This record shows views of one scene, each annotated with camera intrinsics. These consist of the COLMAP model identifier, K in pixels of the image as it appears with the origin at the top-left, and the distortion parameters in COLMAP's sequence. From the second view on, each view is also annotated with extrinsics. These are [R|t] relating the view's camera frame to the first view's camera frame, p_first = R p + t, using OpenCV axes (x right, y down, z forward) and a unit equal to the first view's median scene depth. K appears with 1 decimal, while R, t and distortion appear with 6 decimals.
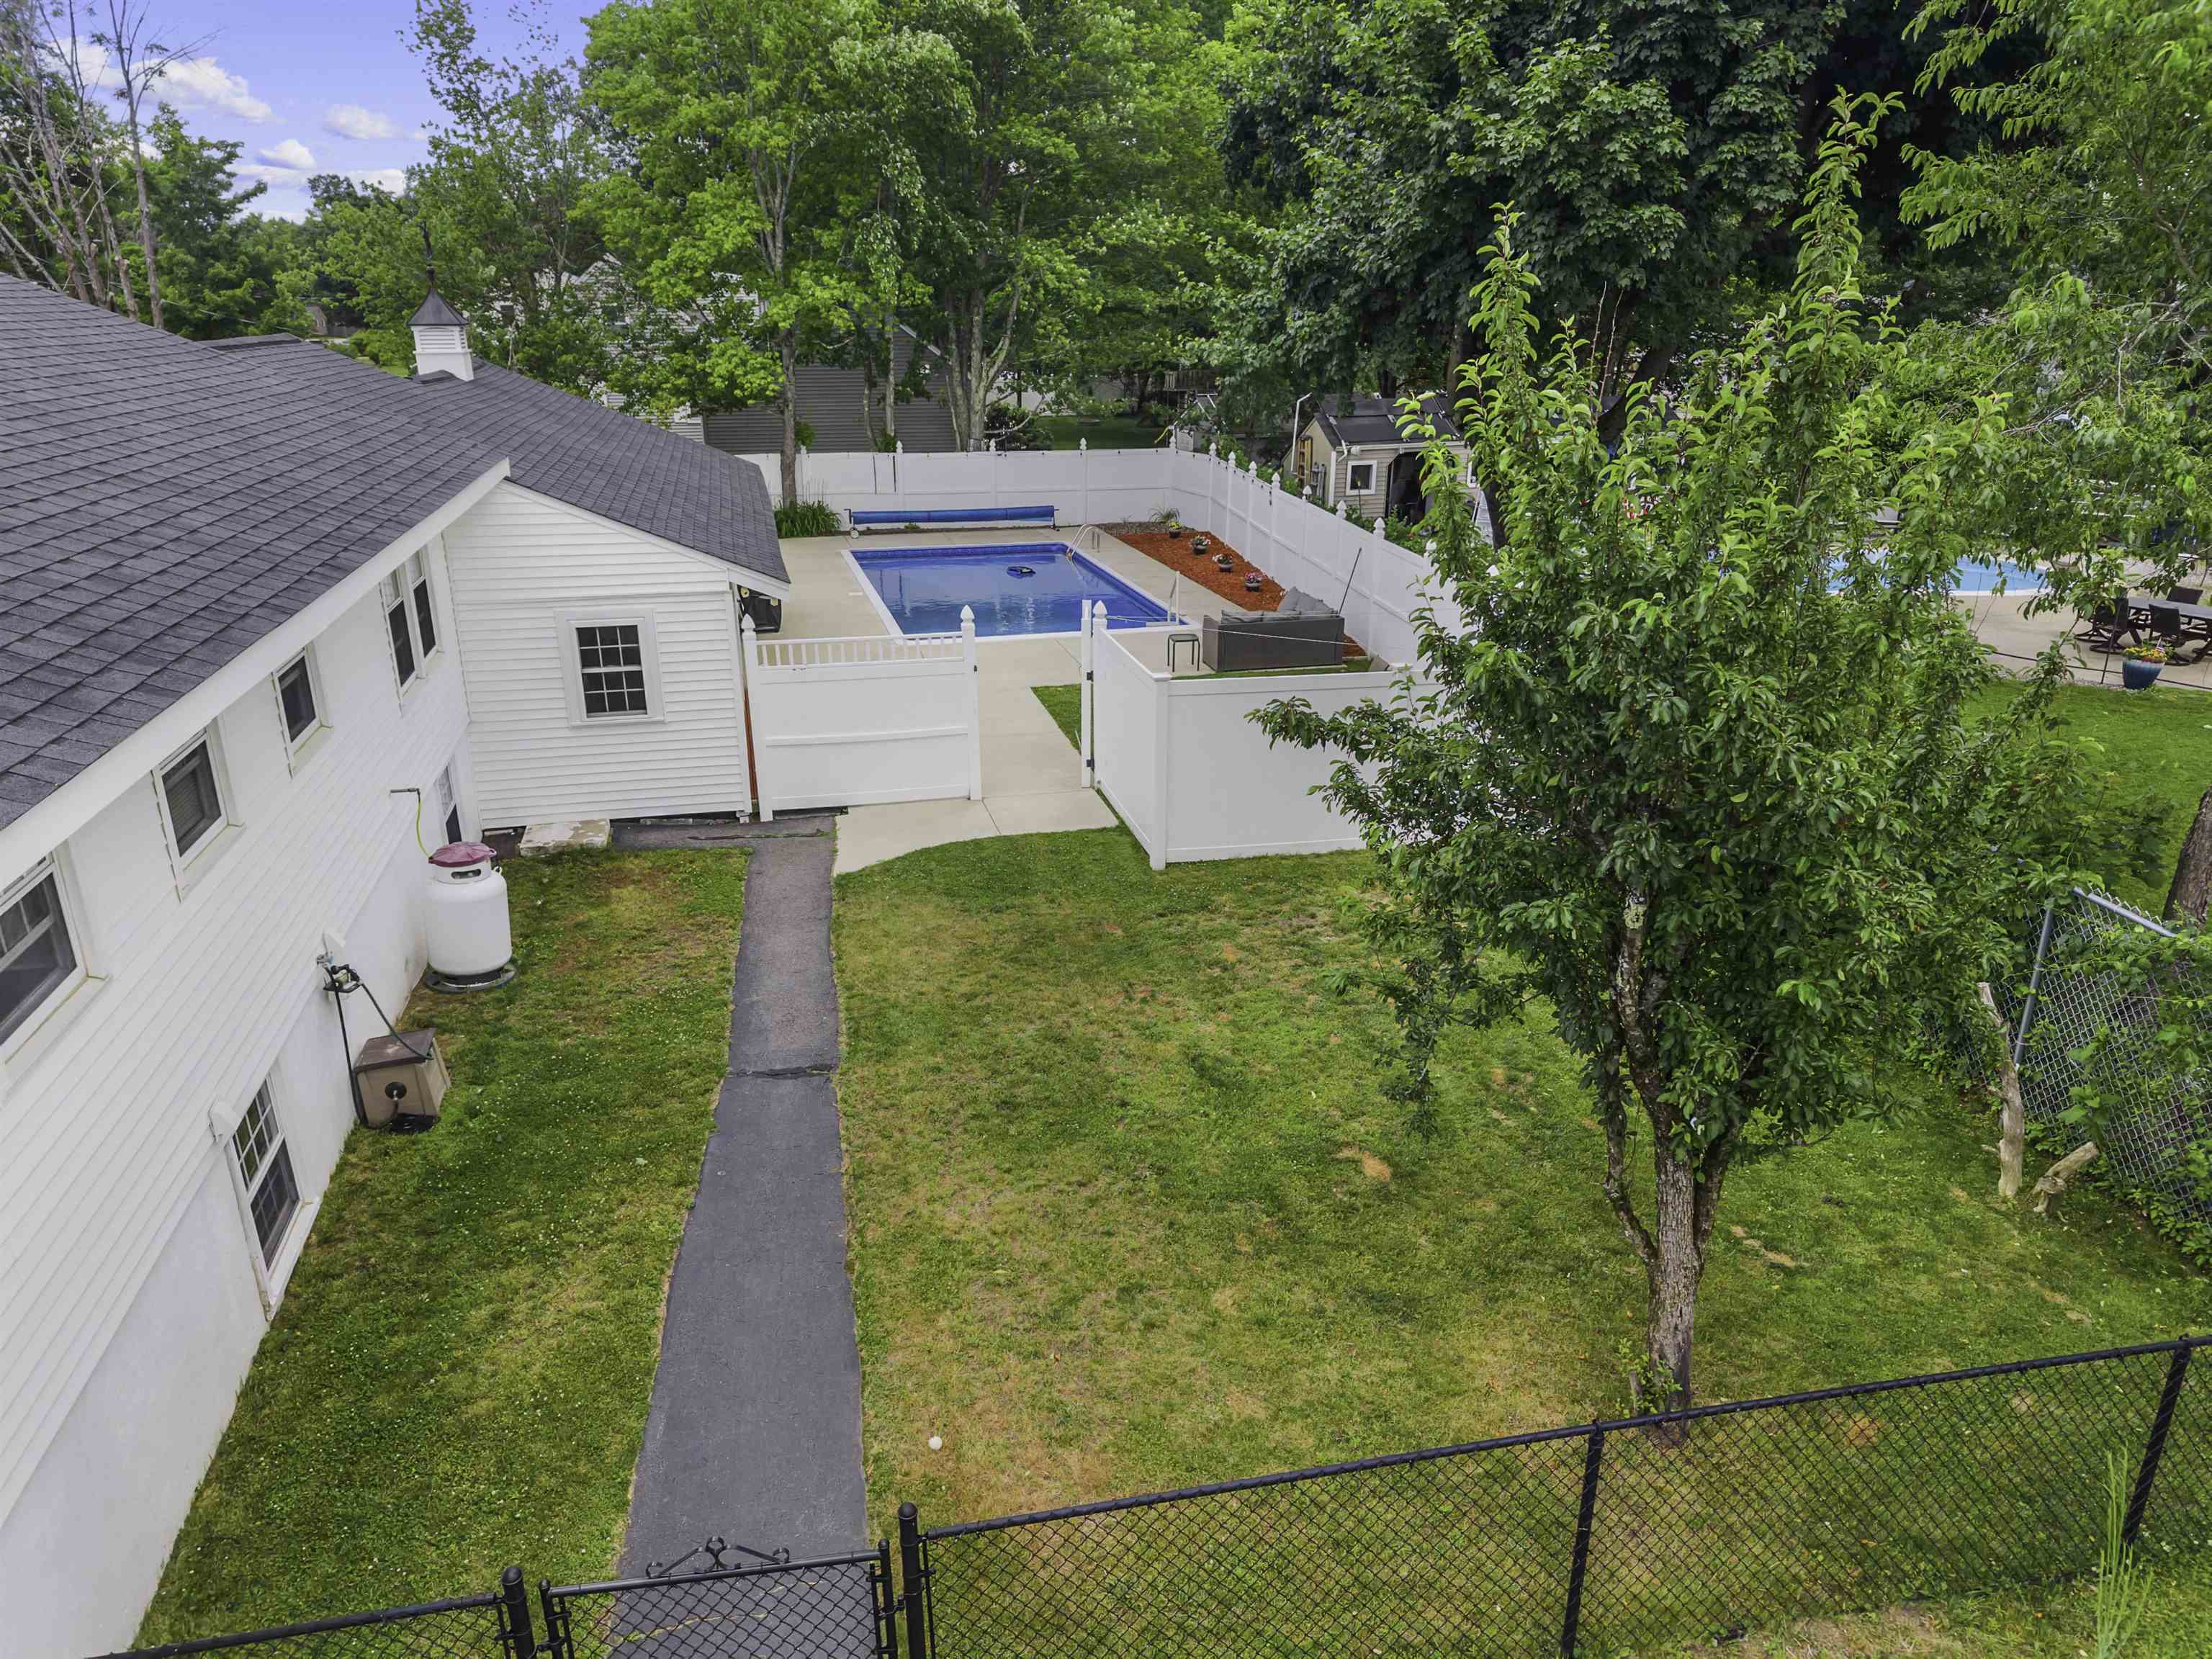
lens RADIAL K [[1481.4, 0, 1130.9], [0, 1481.4, 814.7], [0, 0, 1]] dist [0.027463, -0.002356]
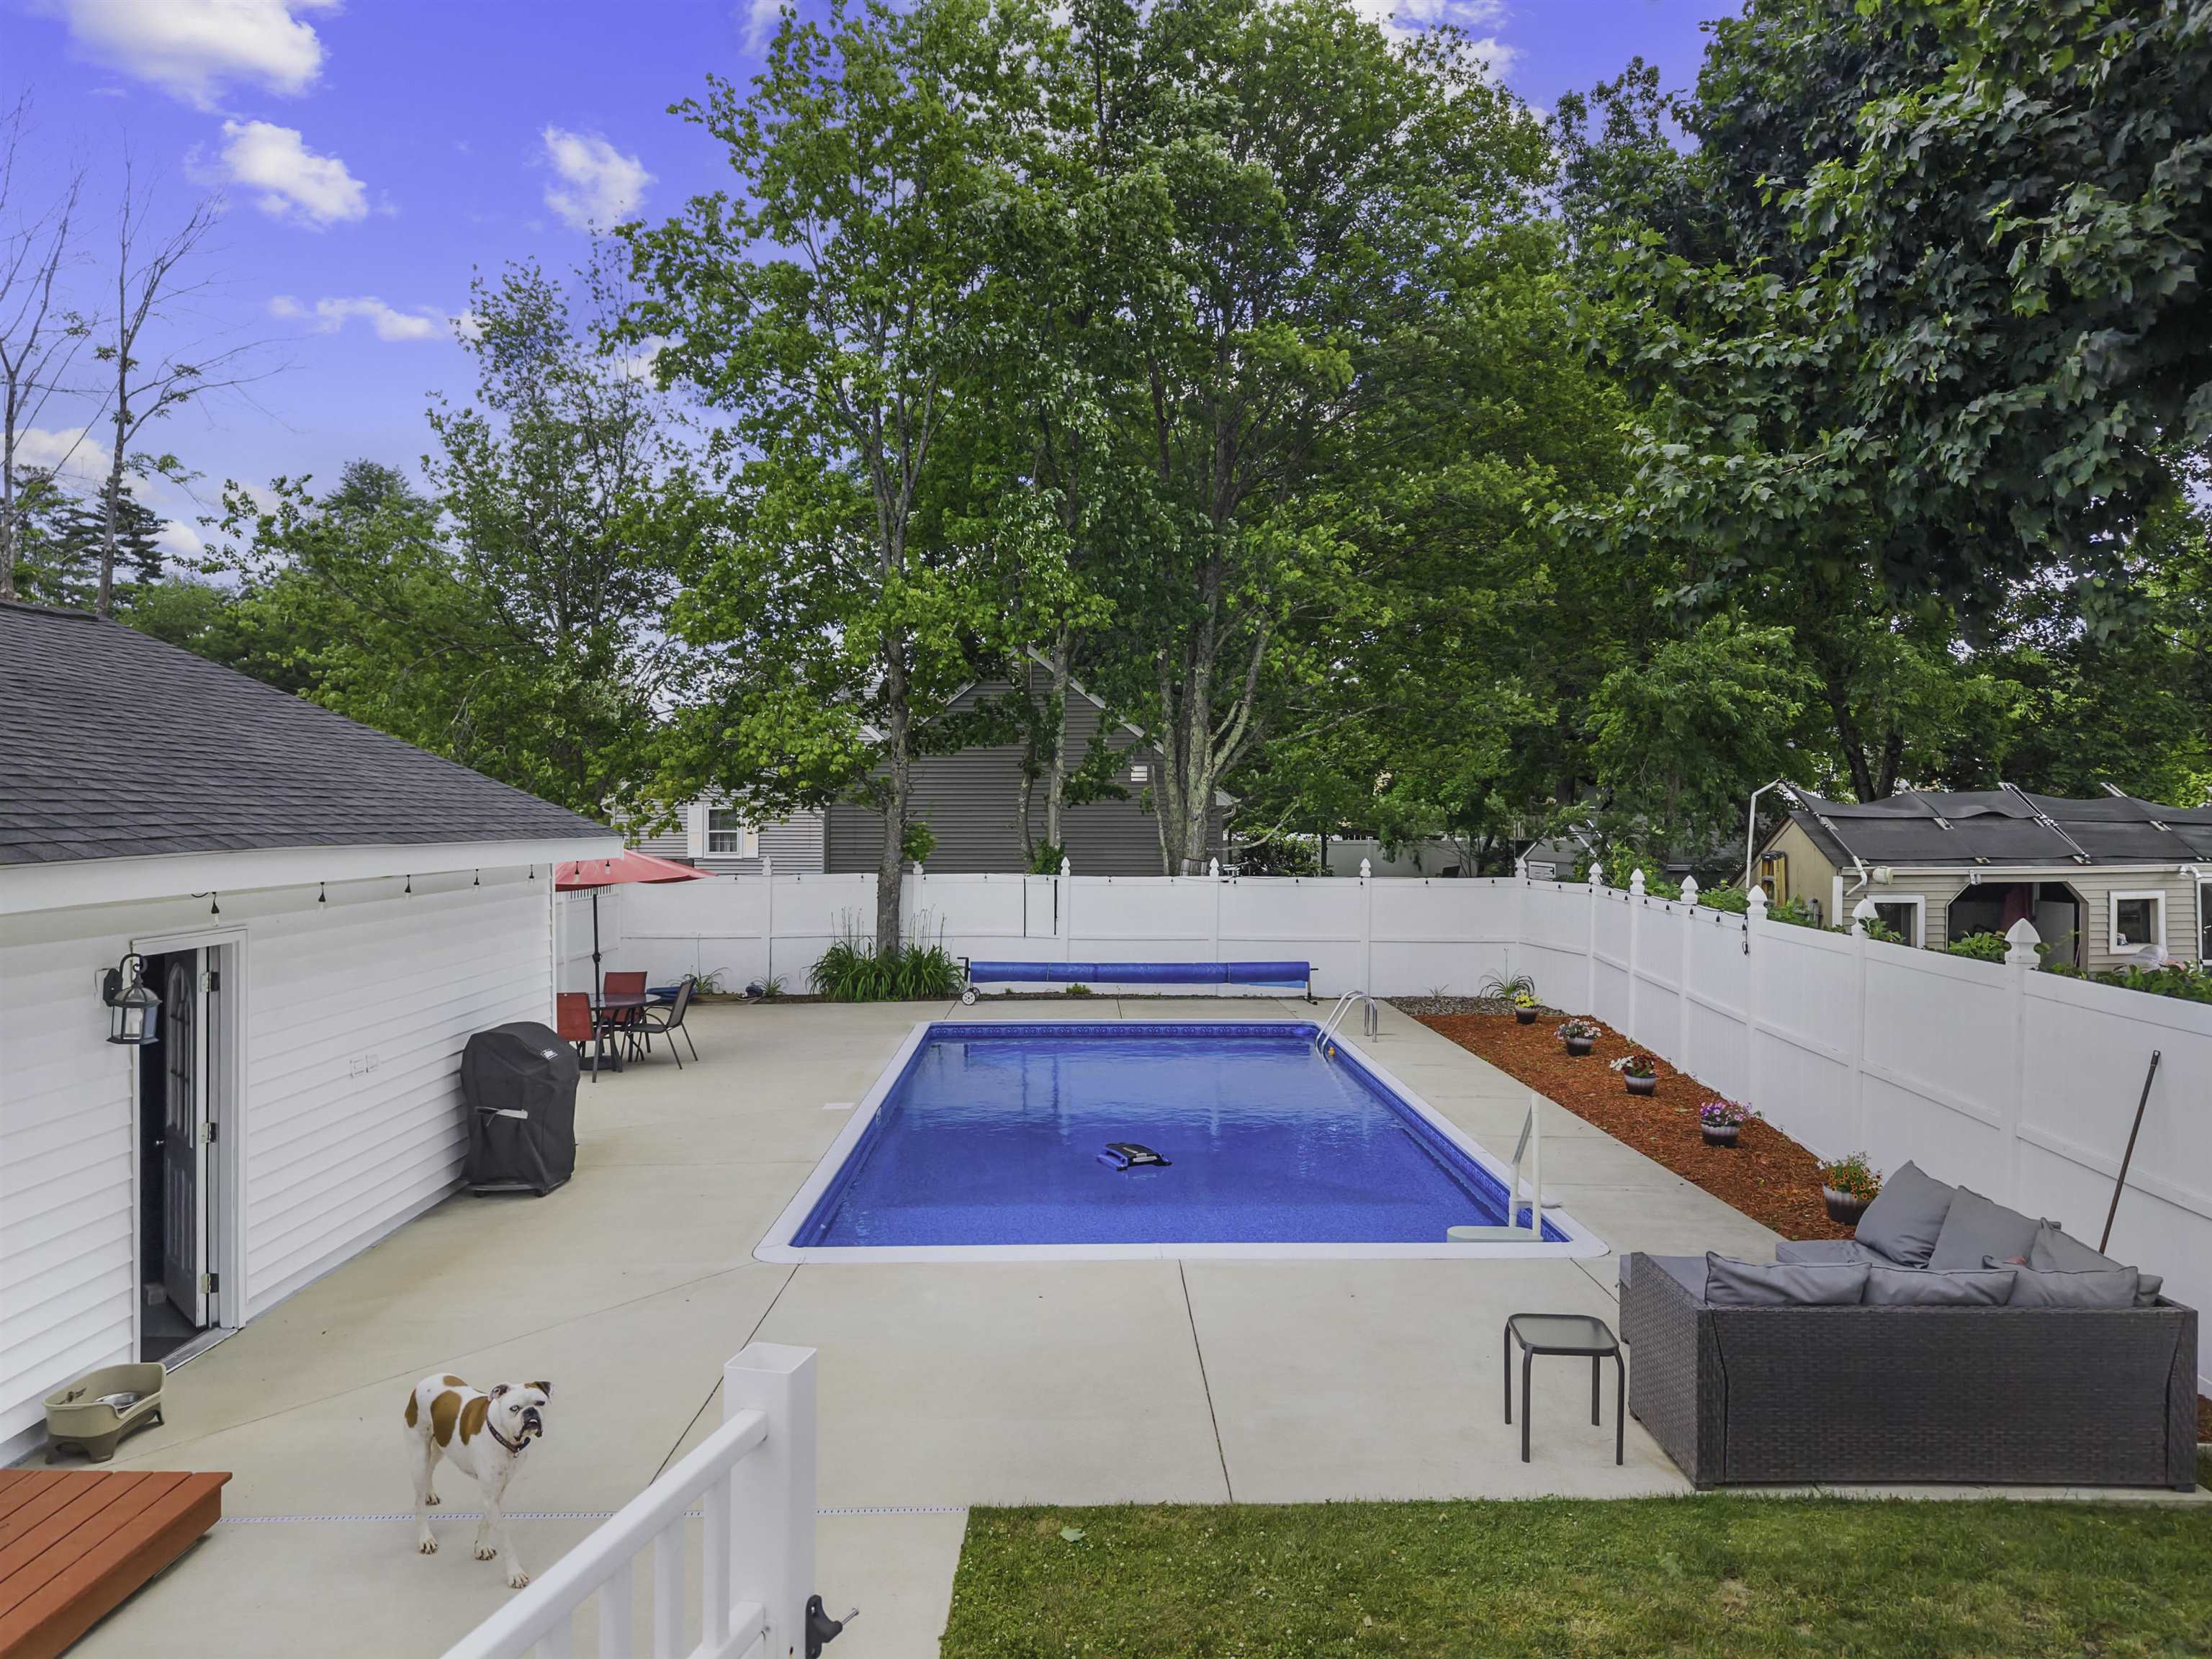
lens RADIAL K [[1472.0, 0, 1001.8], [0, 1472.0, 831.2], [0, 0, 1]] dist [-0.002164, -0.002307]
pose [[0.951308, -0.002440, -0.308231, 0.012645], [-0.093395, 0.950682, -0.295774, -0.073833], [0.293751, 0.310159, 0.904163, 0.421830]]
